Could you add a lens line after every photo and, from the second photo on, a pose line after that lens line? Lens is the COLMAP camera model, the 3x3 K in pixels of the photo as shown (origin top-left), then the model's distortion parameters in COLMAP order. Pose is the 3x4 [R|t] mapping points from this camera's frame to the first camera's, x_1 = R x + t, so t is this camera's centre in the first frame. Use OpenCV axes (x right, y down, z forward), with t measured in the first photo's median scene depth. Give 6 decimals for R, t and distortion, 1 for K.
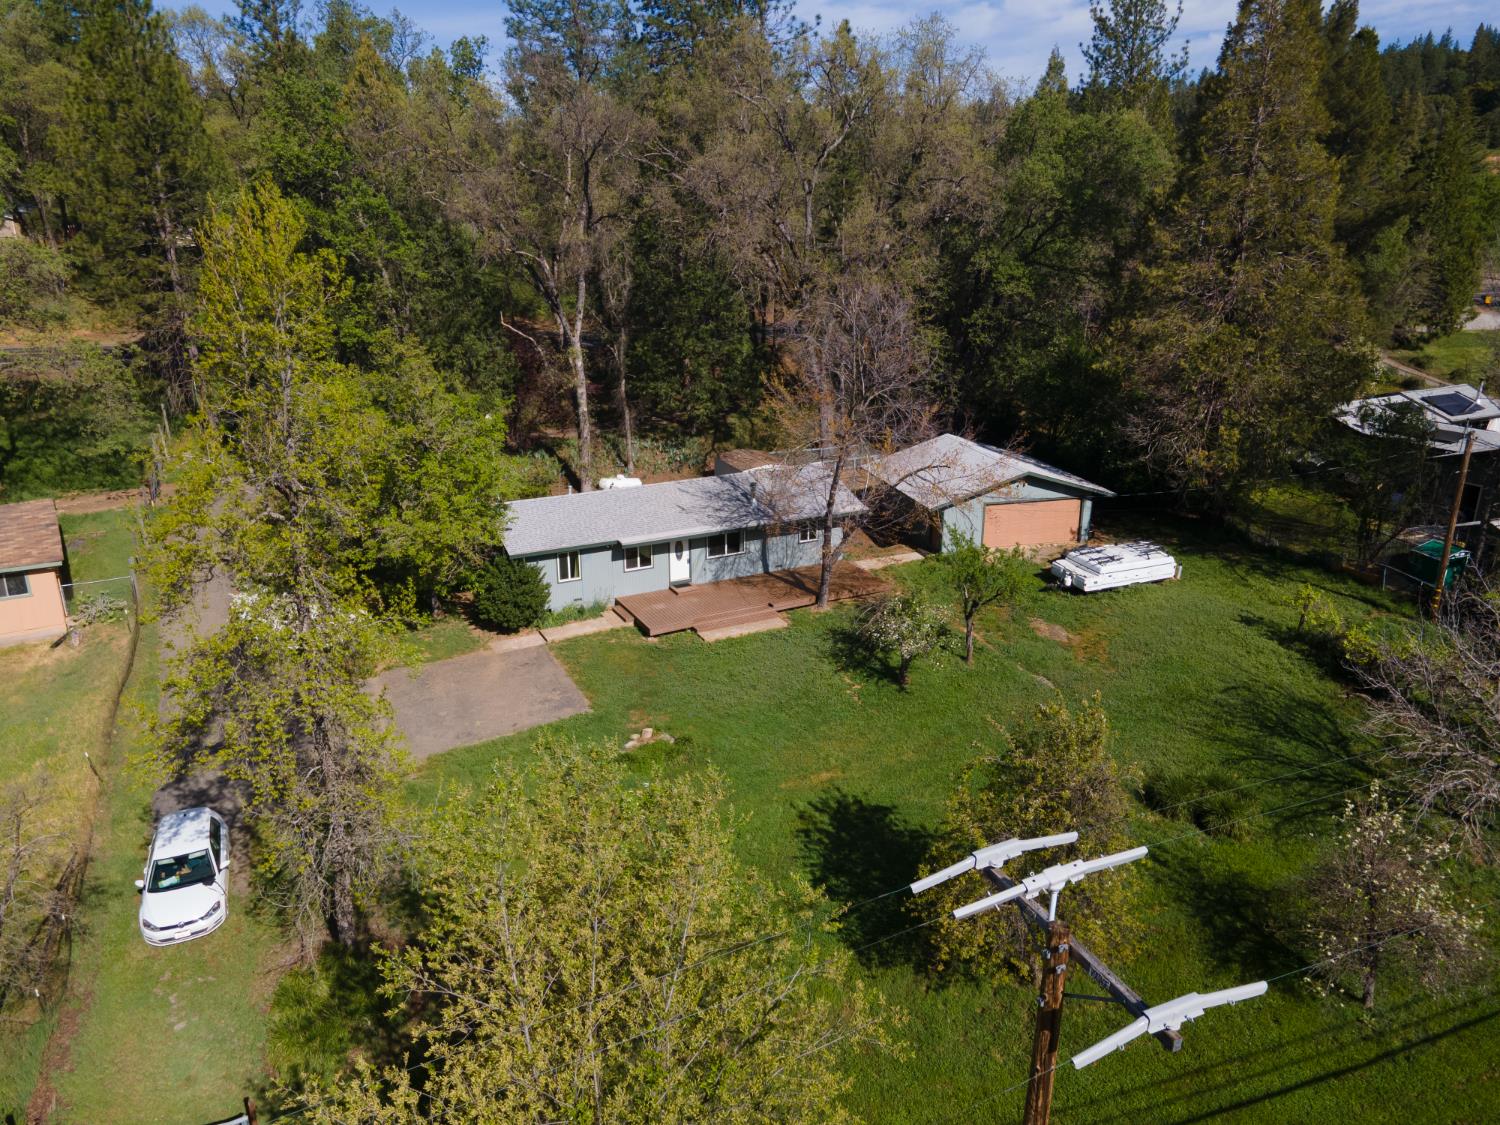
lens RADIAL K [[1080.4, 0, 750.0], [0, 1080.4, 562.5], [0, 0, 1]] dist [0.029898, 0.001129]
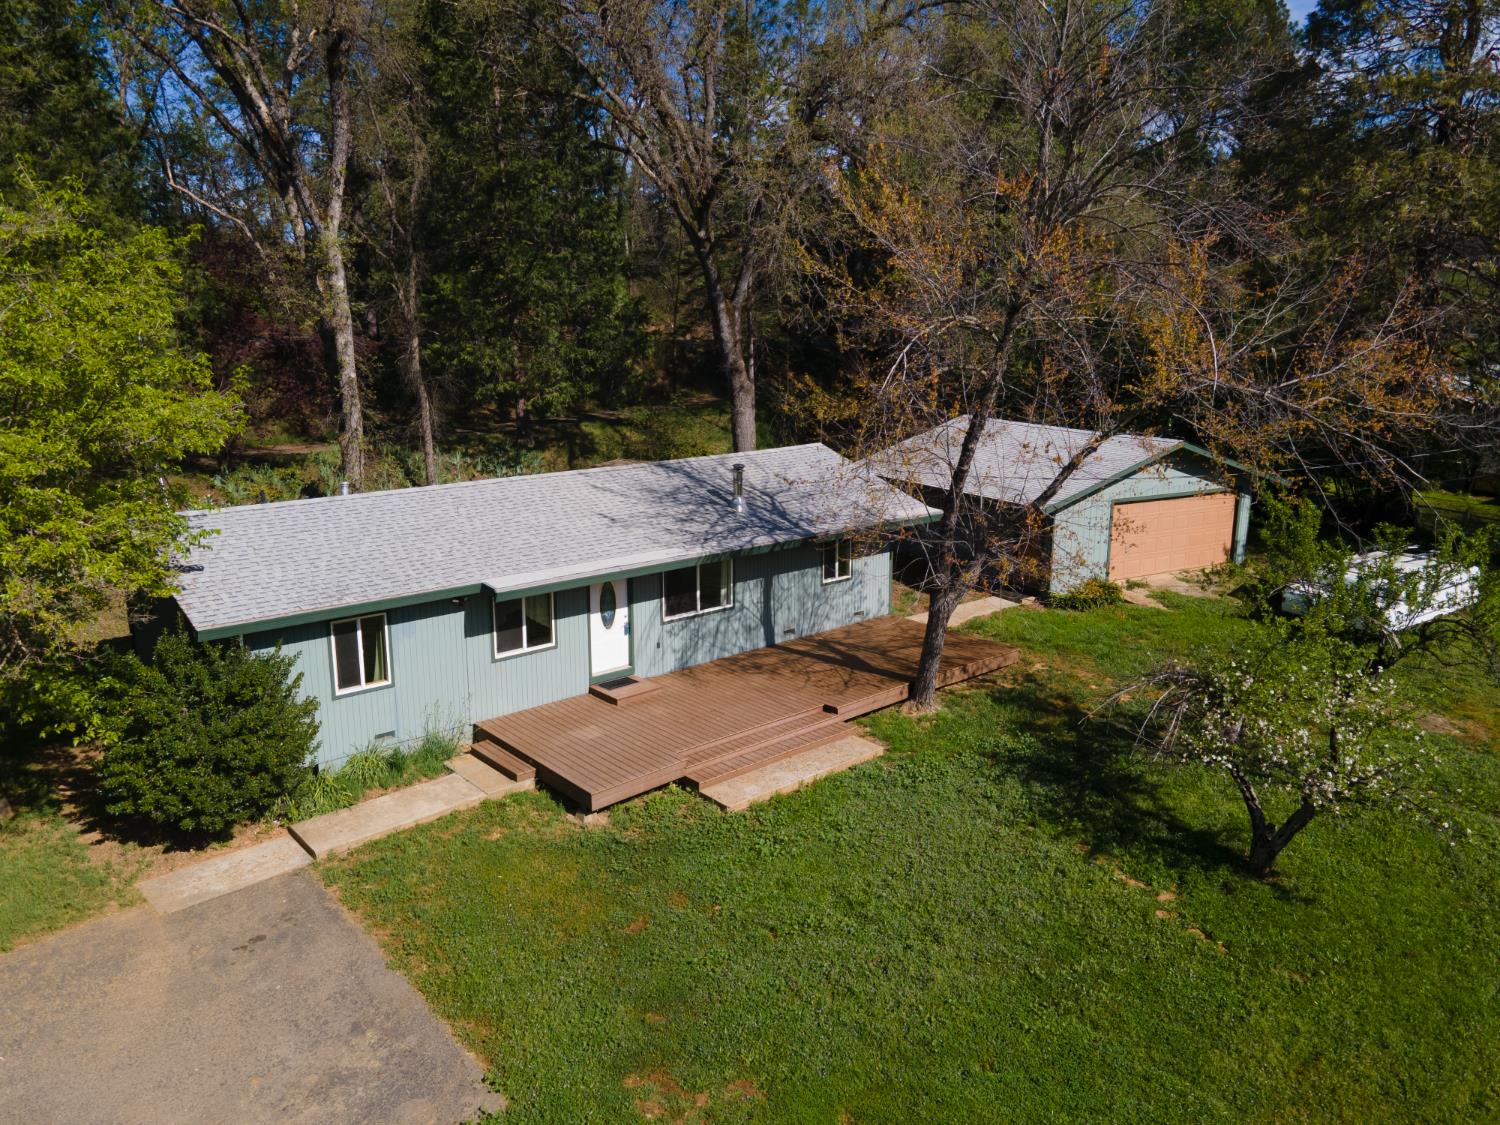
lens RADIAL K [[1080.4, 0, 750.0], [0, 1080.4, 562.5], [0, 0, 1]] dist [0.029898, 0.001129]
pose [[0.969313, -0.049401, 0.240815, -0.120239], [0.072863, 0.993317, -0.089516, 0.015951], [-0.234784, 0.104315, 0.966434, 0.559217]]
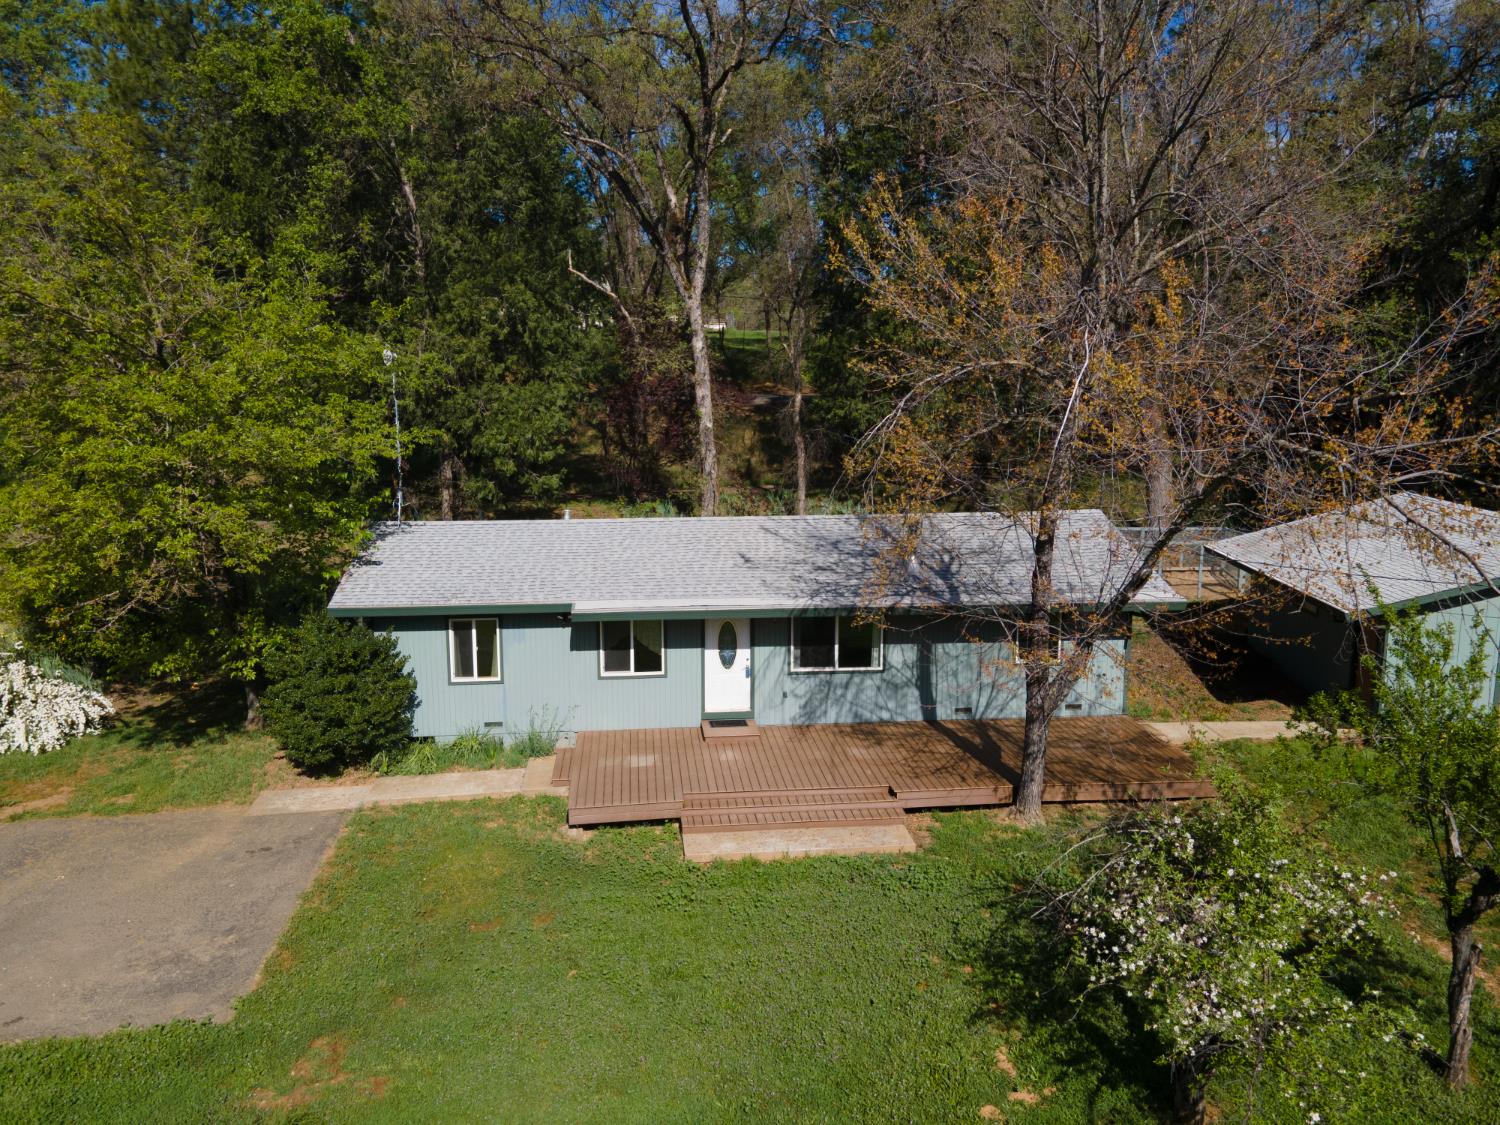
lens RADIAL K [[1080.4, 0, 750.0], [0, 1080.4, 562.5], [0, 0, 1]] dist [0.029898, 0.001129]
pose [[0.931326, 0.060512, -0.359125, 0.112499], [-0.115507, 0.984268, -0.133699, 0.014839], [0.345385, 0.165999, 0.923663, 0.583838]]
